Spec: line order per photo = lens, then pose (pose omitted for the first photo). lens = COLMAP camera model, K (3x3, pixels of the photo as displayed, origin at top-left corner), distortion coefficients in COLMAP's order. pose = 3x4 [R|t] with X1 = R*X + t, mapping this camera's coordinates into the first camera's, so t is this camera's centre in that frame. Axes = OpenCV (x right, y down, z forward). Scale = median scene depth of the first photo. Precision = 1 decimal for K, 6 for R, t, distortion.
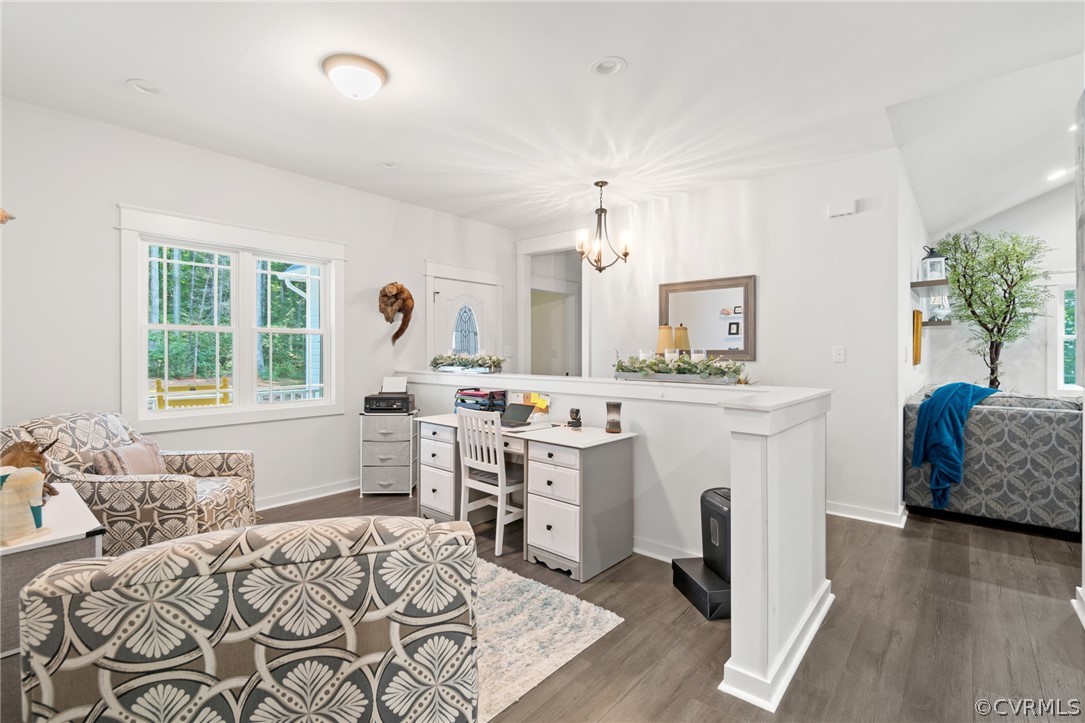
lens RADIAL K [[482.7, 0, 522.5], [0, 482.7, 347.5], [0, 0, 1]] dist [0.001879, -0.000021]
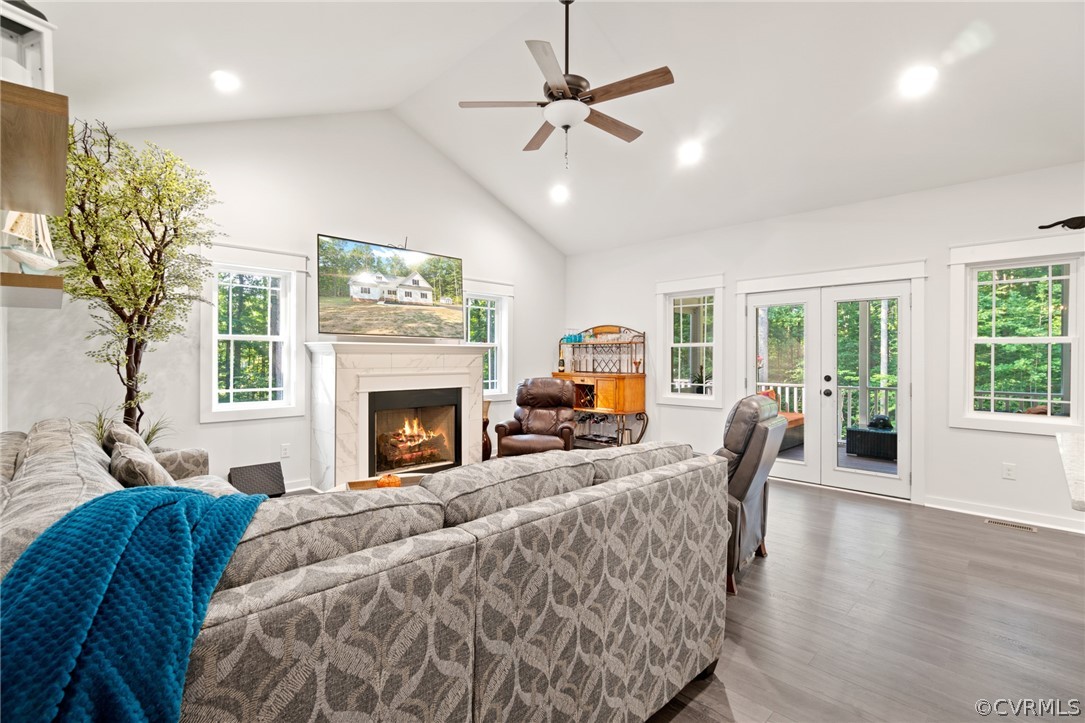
lens RADIAL K [[496.4, 0, 545.8], [0, 496.4, 358.9], [0, 0, 1]] dist [-0.003305, -0.000633]
pose [[0.048058, -0.004779, 0.998833, 0.422805], [-0.010414, 0.999932, 0.005285, 0.002433], [-0.998790, -0.010655, 0.048005, 0.492594]]
